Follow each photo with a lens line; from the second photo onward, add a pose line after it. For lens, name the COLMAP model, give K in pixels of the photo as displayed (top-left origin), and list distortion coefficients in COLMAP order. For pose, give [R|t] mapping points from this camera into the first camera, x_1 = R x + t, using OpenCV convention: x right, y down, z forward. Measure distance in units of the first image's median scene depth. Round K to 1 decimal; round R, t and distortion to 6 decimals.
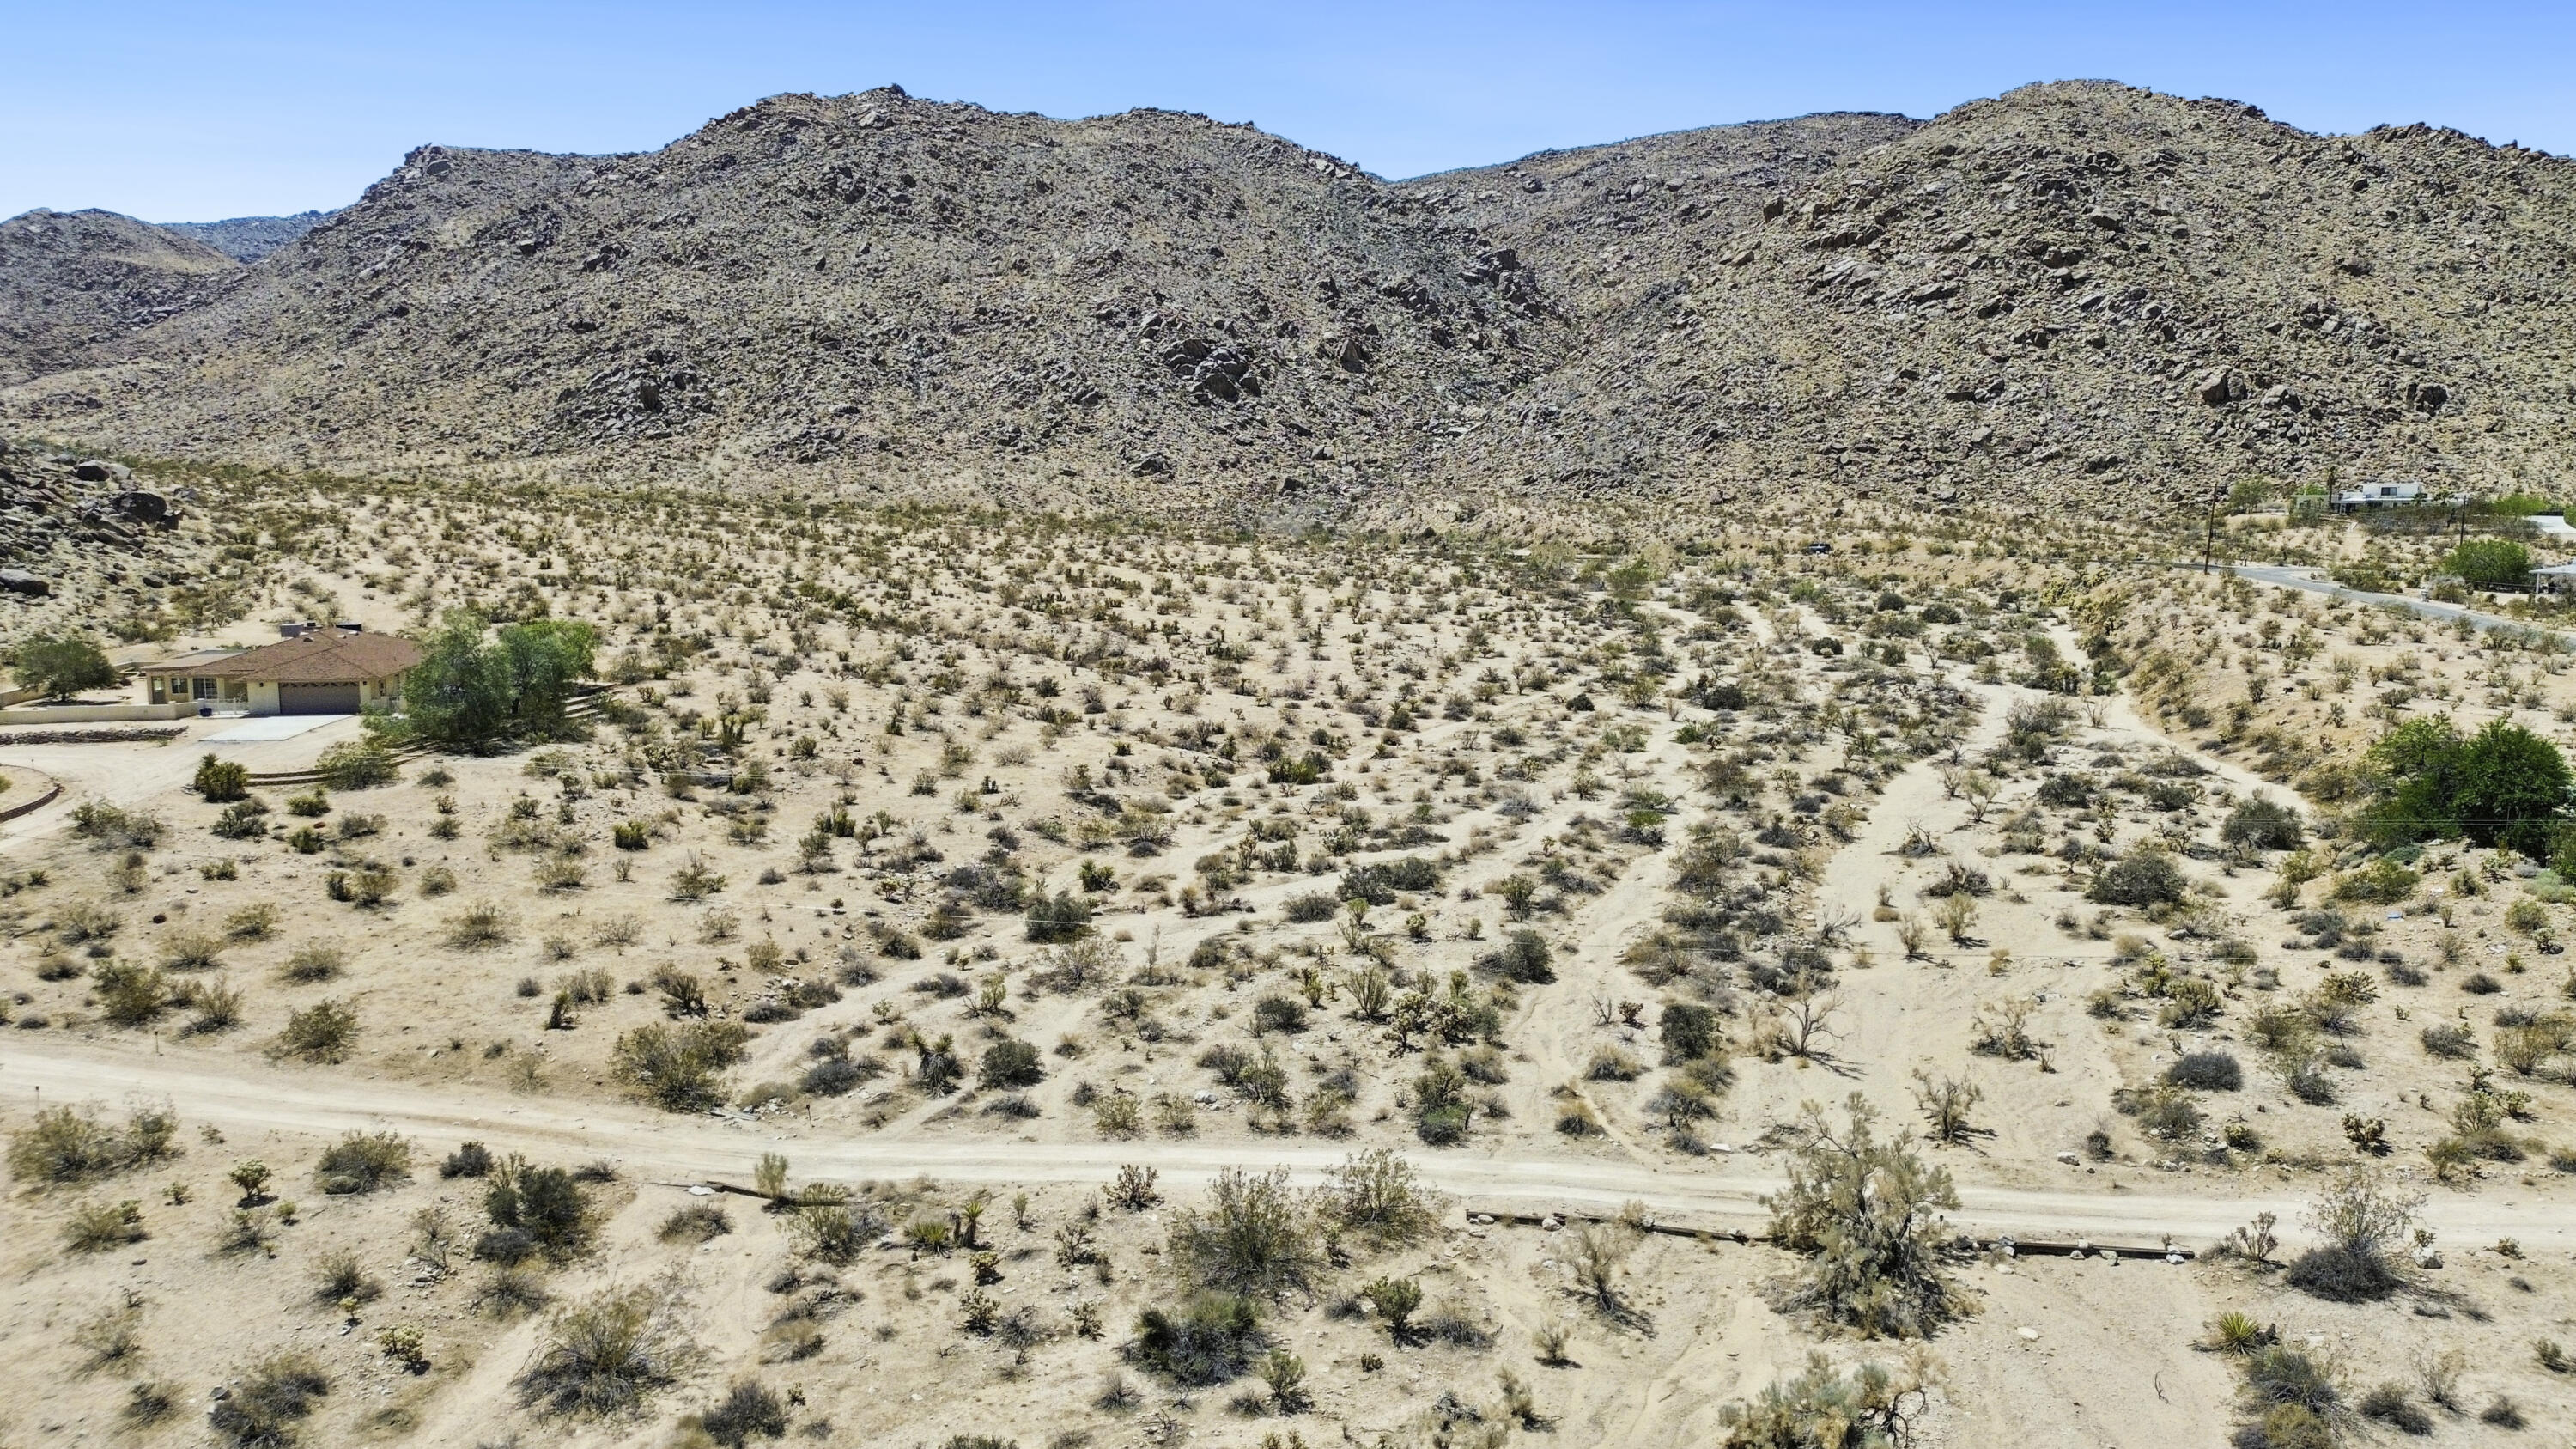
lens RADIAL K [[1831.1, 0, 1291.9], [0, 1831.1, 740.8], [0, 0, 1]] dist [0.083978, -0.097317]
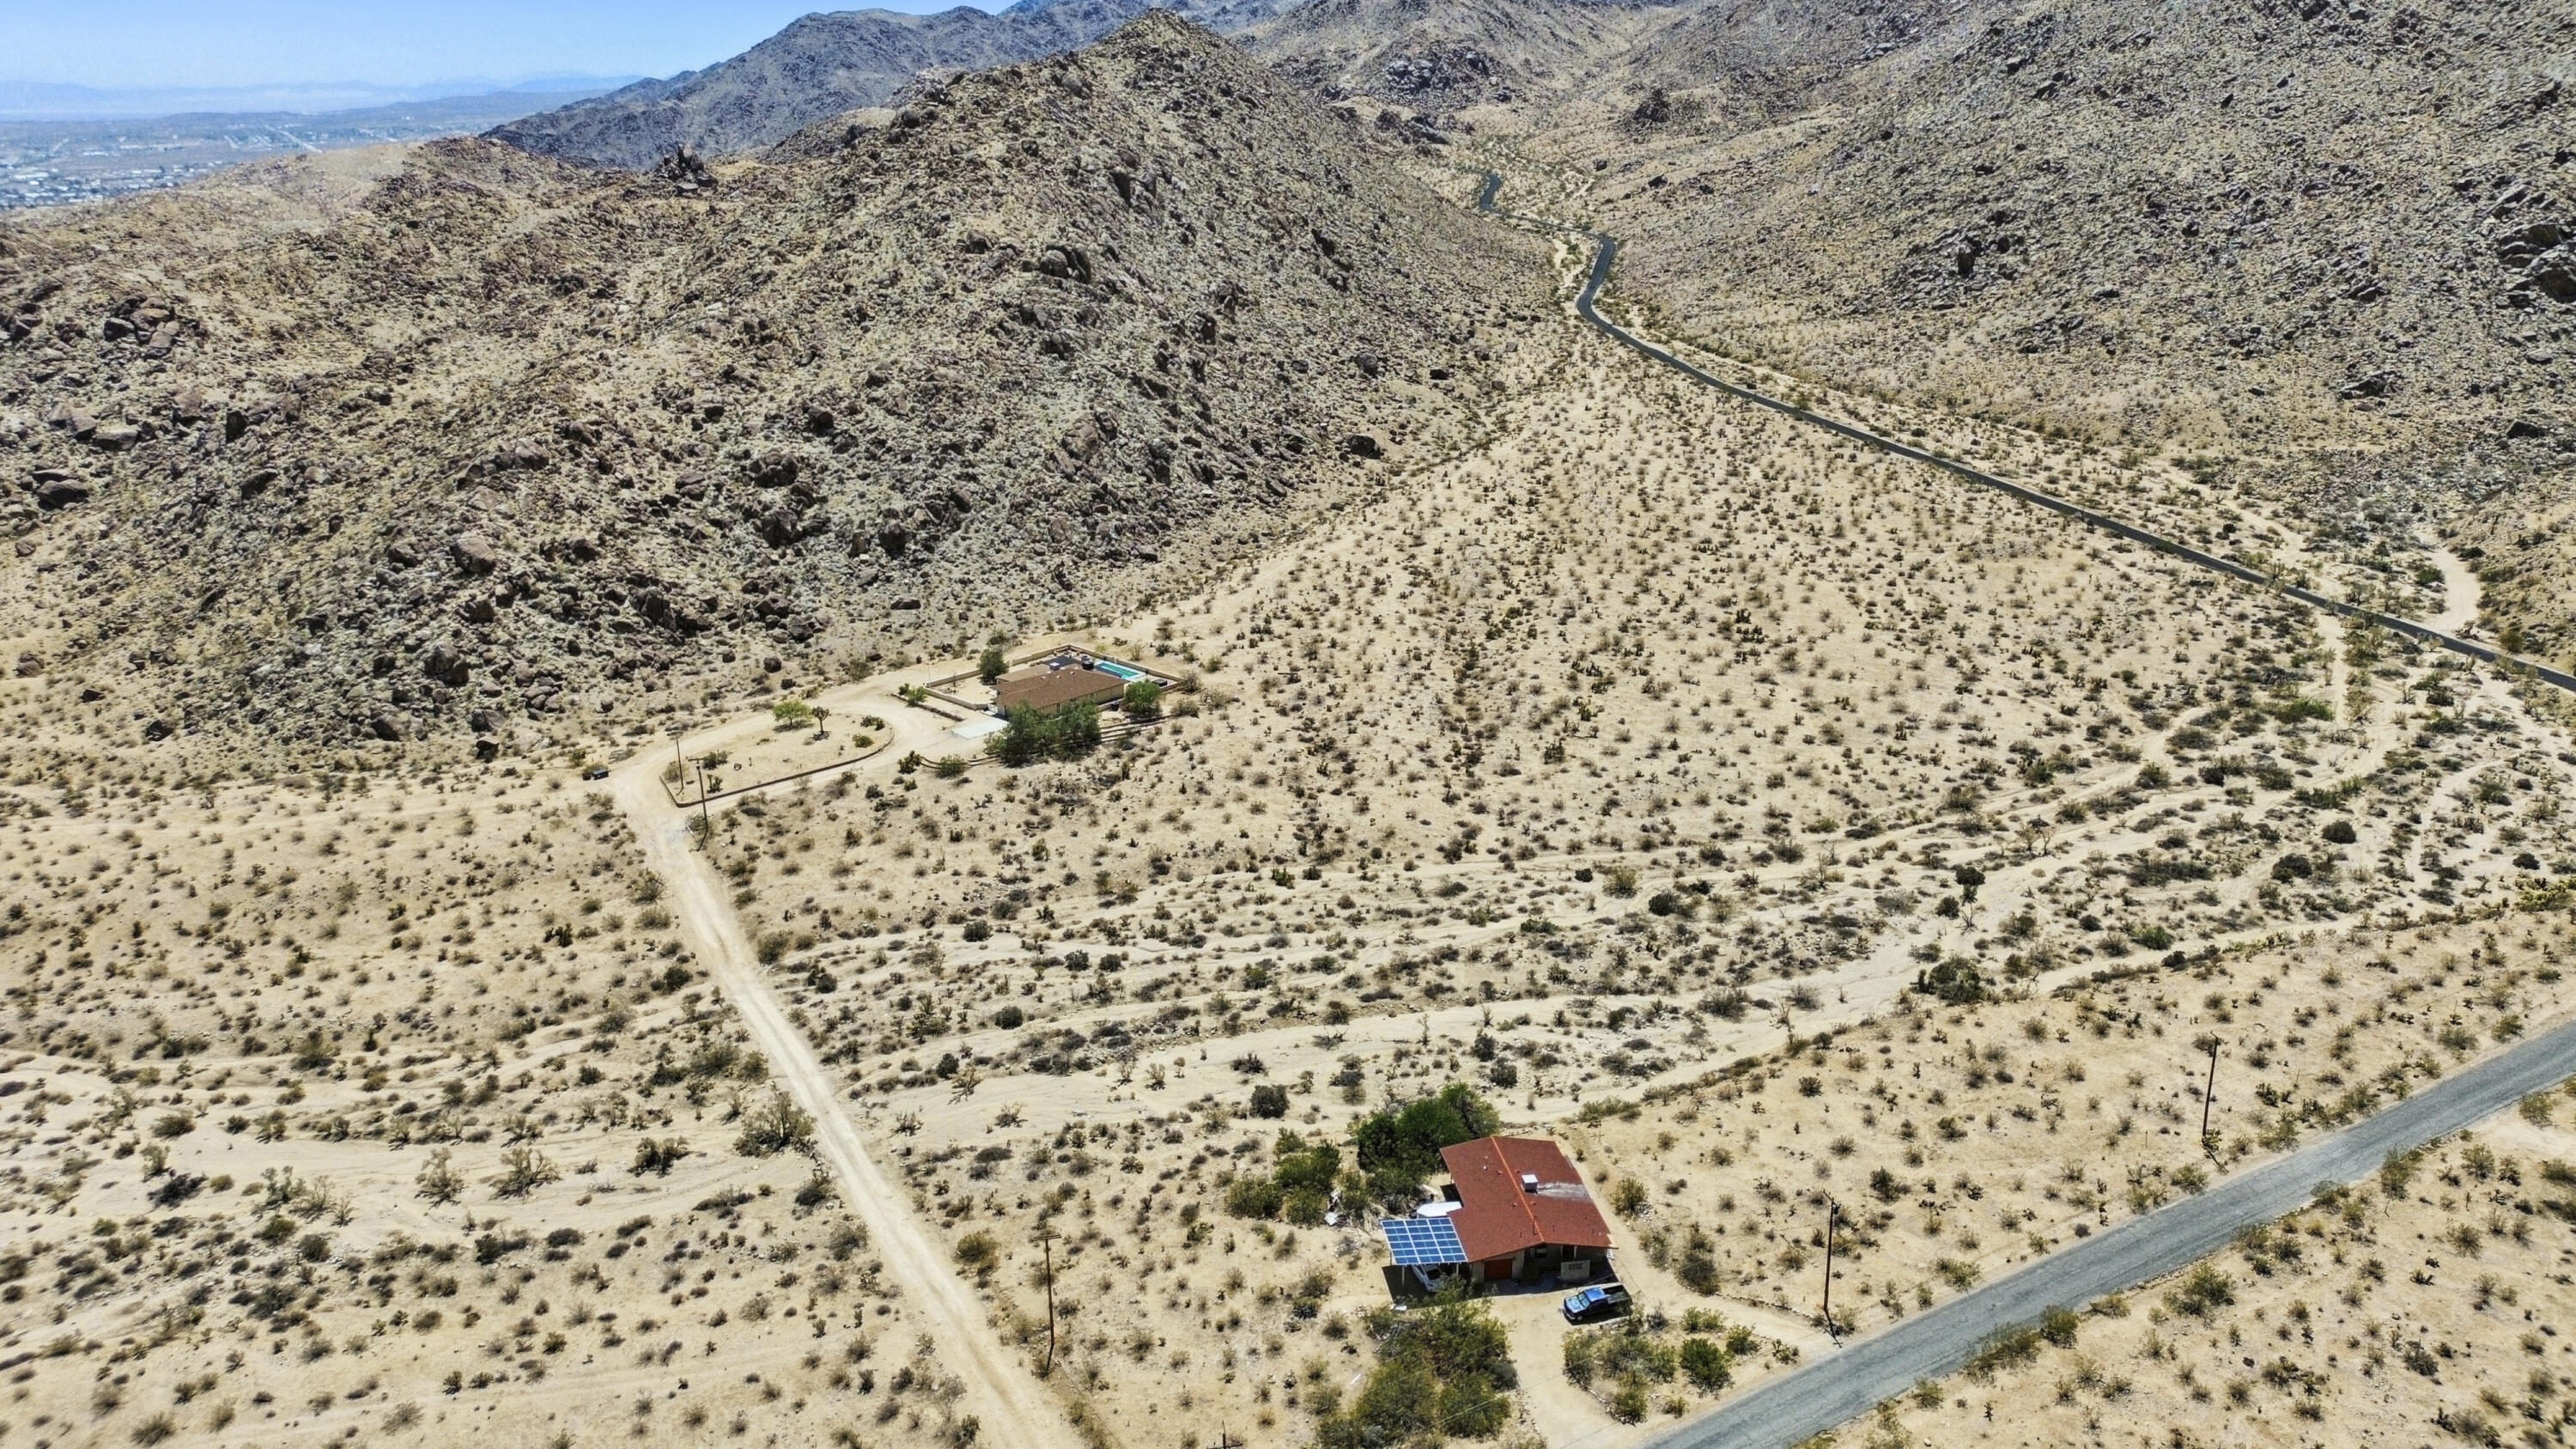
lens RADIAL K [[1837.8, 0, 1290.4], [0, 1837.8, 727.1], [0, 0, 1]] dist [0.074713, -0.078009]
pose [[0.593962, 0.265056, -0.759575, 0.361760], [-0.111828, 0.962202, 0.248318, -0.155301], [0.796683, -0.062550, 0.601152, -0.028634]]
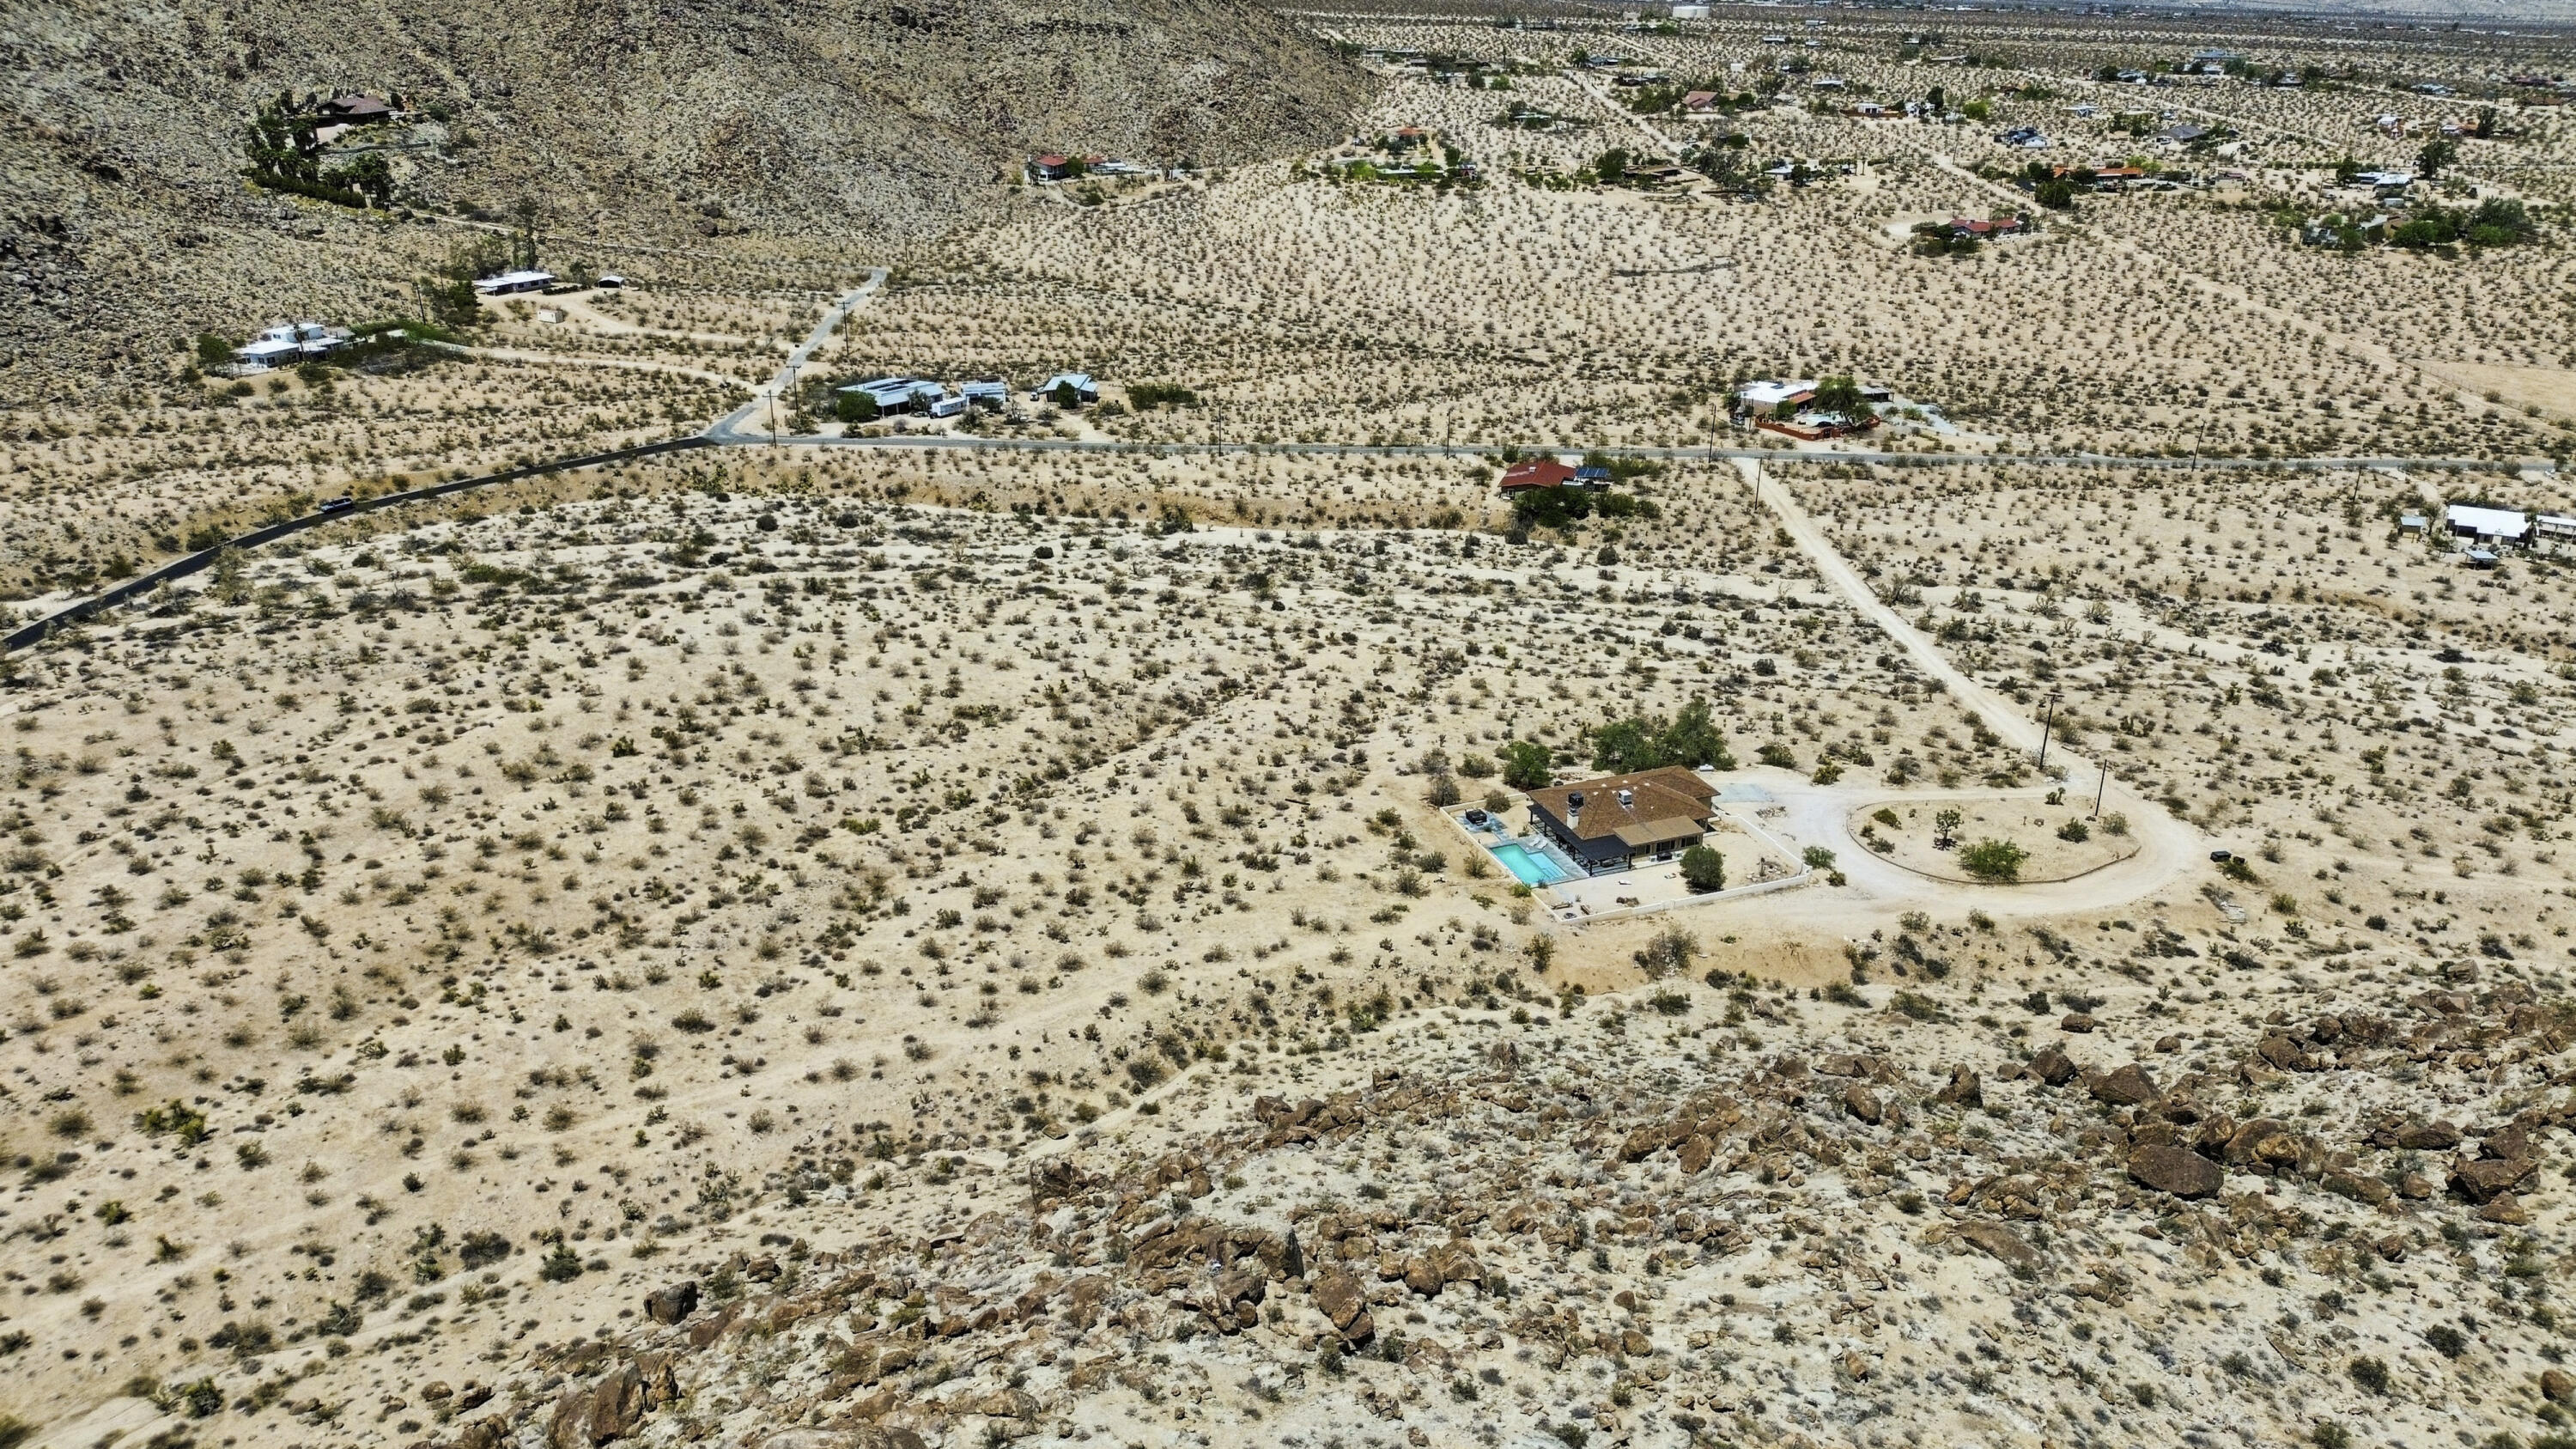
lens RADIAL K [[1831.1, 0, 1291.9], [0, 1831.1, 740.8], [0, 0, 1]] dist [0.083978, -0.097317]
pose [[-0.190577, -0.390347, 0.900727, -0.517821], [0.141137, 0.897116, 0.418644, -0.220938], [-0.971473, 0.206910, -0.115877, 0.396929]]
